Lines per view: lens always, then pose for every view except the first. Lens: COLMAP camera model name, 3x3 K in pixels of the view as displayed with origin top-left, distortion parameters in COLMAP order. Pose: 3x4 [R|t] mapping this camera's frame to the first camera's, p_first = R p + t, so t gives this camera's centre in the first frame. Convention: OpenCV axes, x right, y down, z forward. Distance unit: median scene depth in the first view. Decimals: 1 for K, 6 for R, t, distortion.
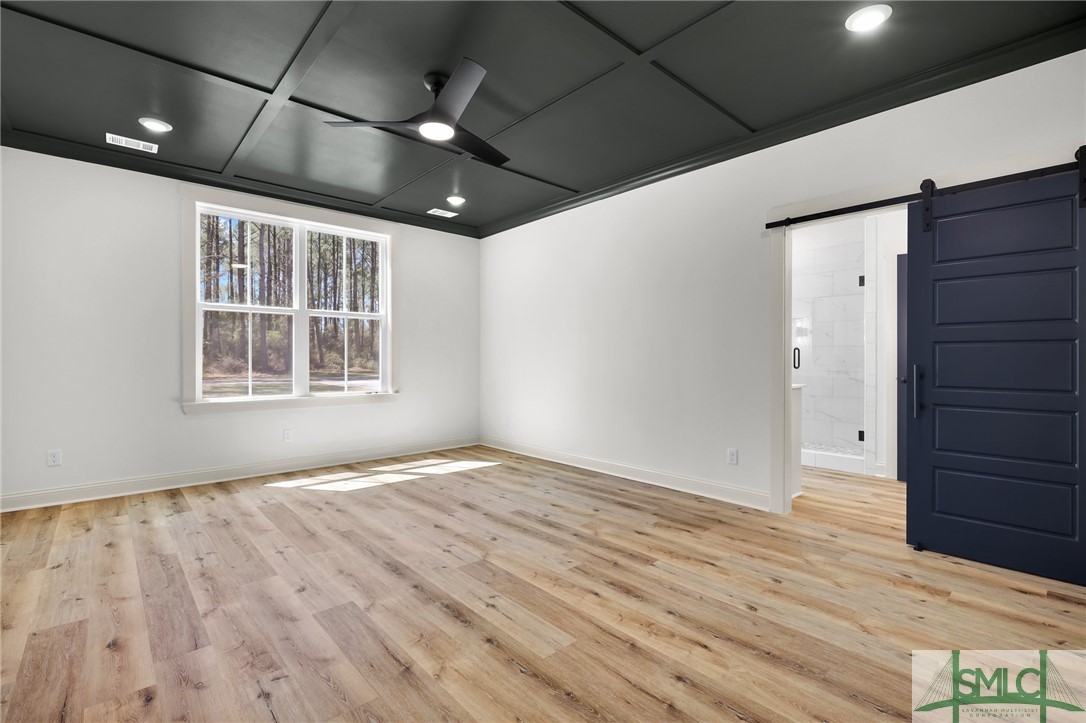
lens RADIAL K [[491.9, 0, 544.2], [0, 491.9, 360.1], [0, 0, 1]] dist [0.000358, -0.000212]
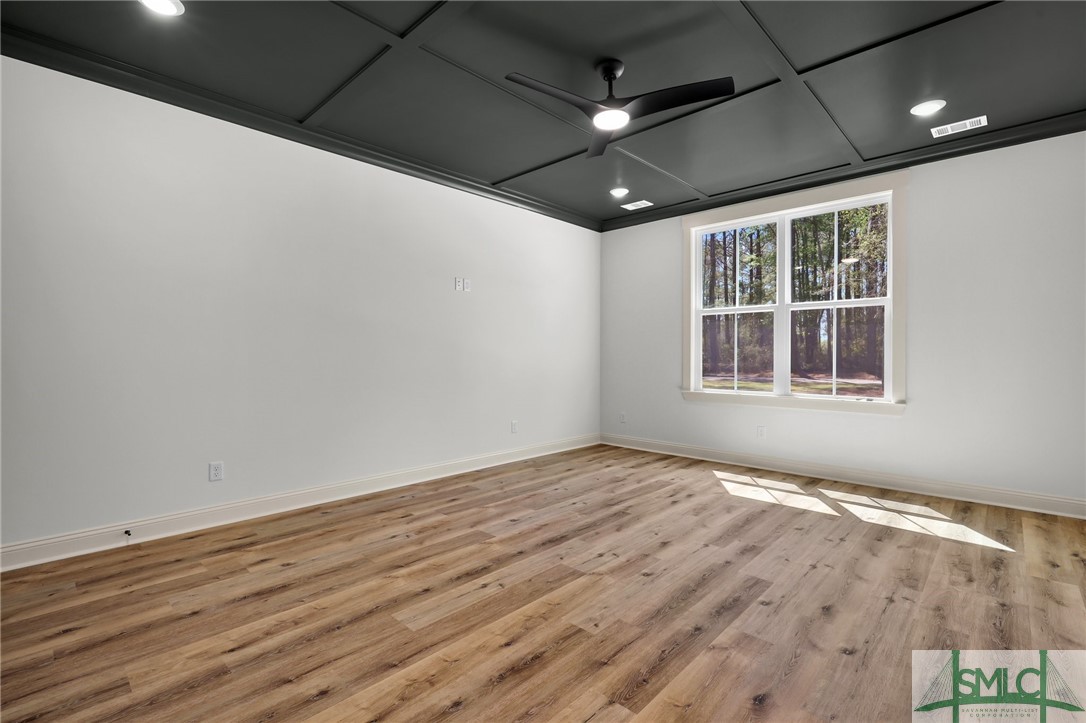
lens RADIAL K [[491.9, 0, 544.2], [0, 491.9, 360.1], [0, 0, 1]] dist [0.000358, -0.000212]
pose [[0.073443, 0.011261, -0.997236, 0.748436], [-0.005993, 0.999923, 0.010850, -0.004612], [0.997281, 0.005180, 0.073505, 0.812040]]
